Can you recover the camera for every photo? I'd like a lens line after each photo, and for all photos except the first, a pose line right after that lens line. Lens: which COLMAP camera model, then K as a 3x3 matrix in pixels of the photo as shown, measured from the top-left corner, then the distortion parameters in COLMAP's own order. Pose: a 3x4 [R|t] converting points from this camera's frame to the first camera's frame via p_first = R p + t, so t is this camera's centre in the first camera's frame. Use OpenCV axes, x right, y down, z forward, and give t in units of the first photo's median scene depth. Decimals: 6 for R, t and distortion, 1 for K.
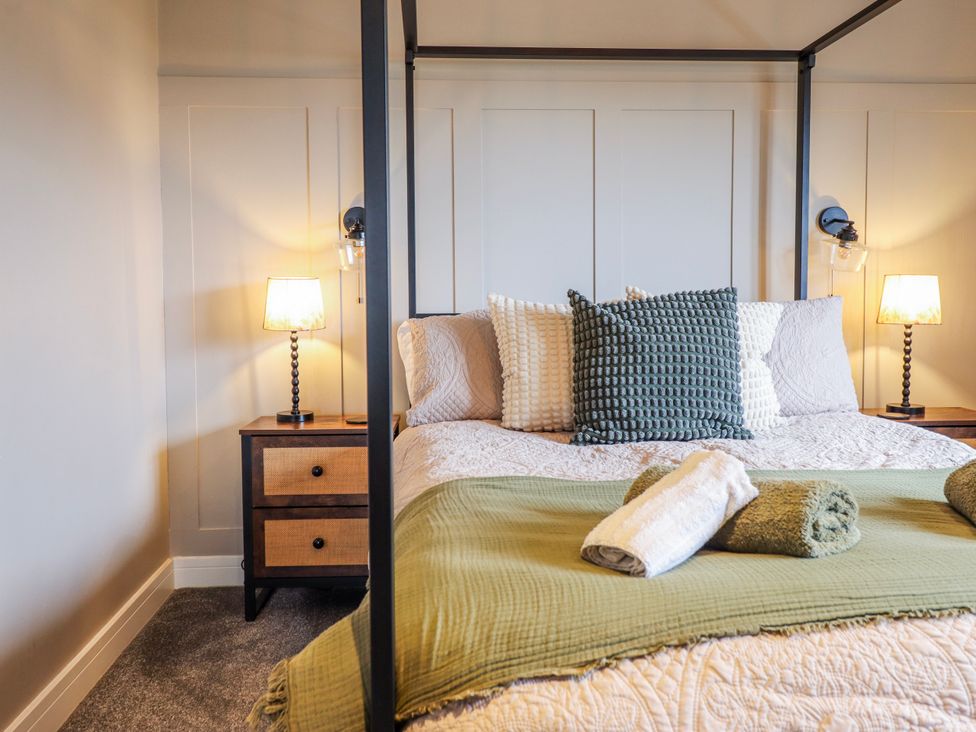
lens RADIAL K [[852.6, 0, 490.0], [0, 852.6, 350.3], [0, 0, 1]] dist [0.010966, 0.000138]
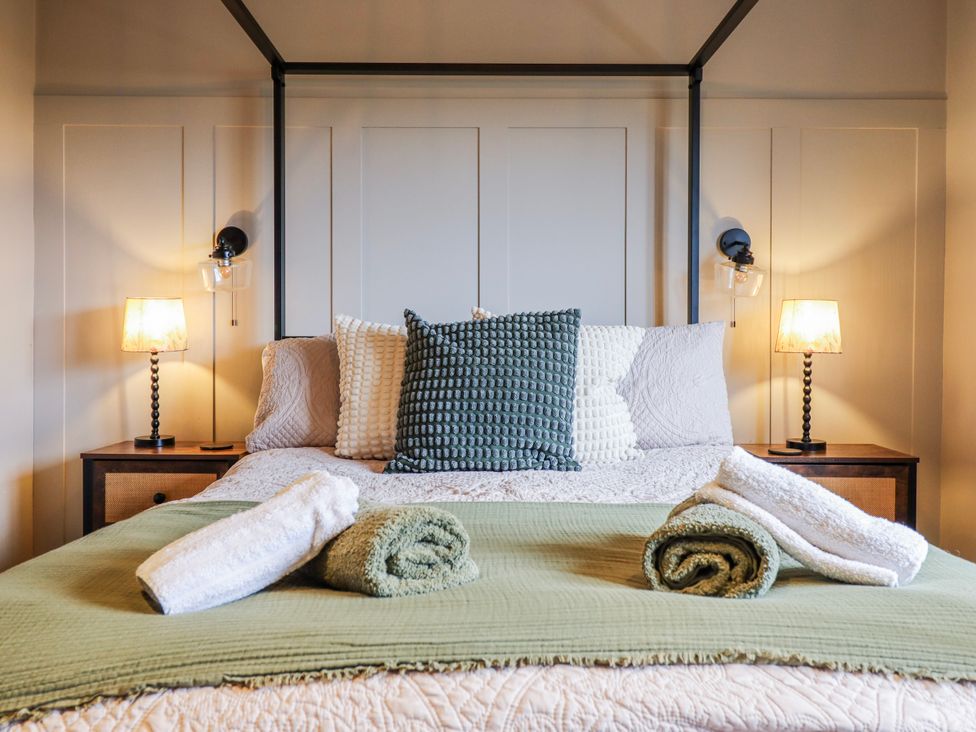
lens RADIAL K [[852.6, 0, 491.8], [0, 852.6, 351.1], [0, 0, 1]] dist [0.010966, 0.000138]
pose [[0.997893, 0.010610, -0.064002, 0.240641], [-0.013417, 0.998959, -0.043597, 0.014216], [0.063473, 0.044364, 0.996997, 0.062923]]
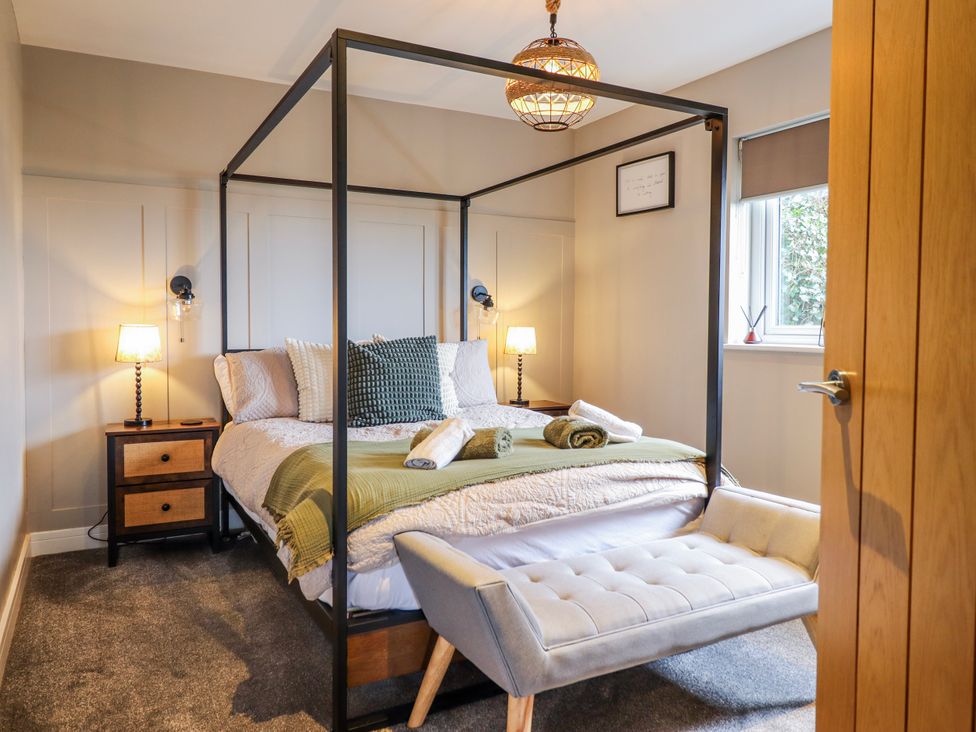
lens RADIAL K [[714.3, 0, 487.5], [0, 714.3, 350.3], [0, 0, 1]] dist [0.007088, 0.002088]
pose [[0.910027, -0.004740, 0.414522, -0.217418], [0.015077, 0.999652, -0.021667, -0.008751], [-0.414275, 0.025967, 0.909781, -0.373422]]
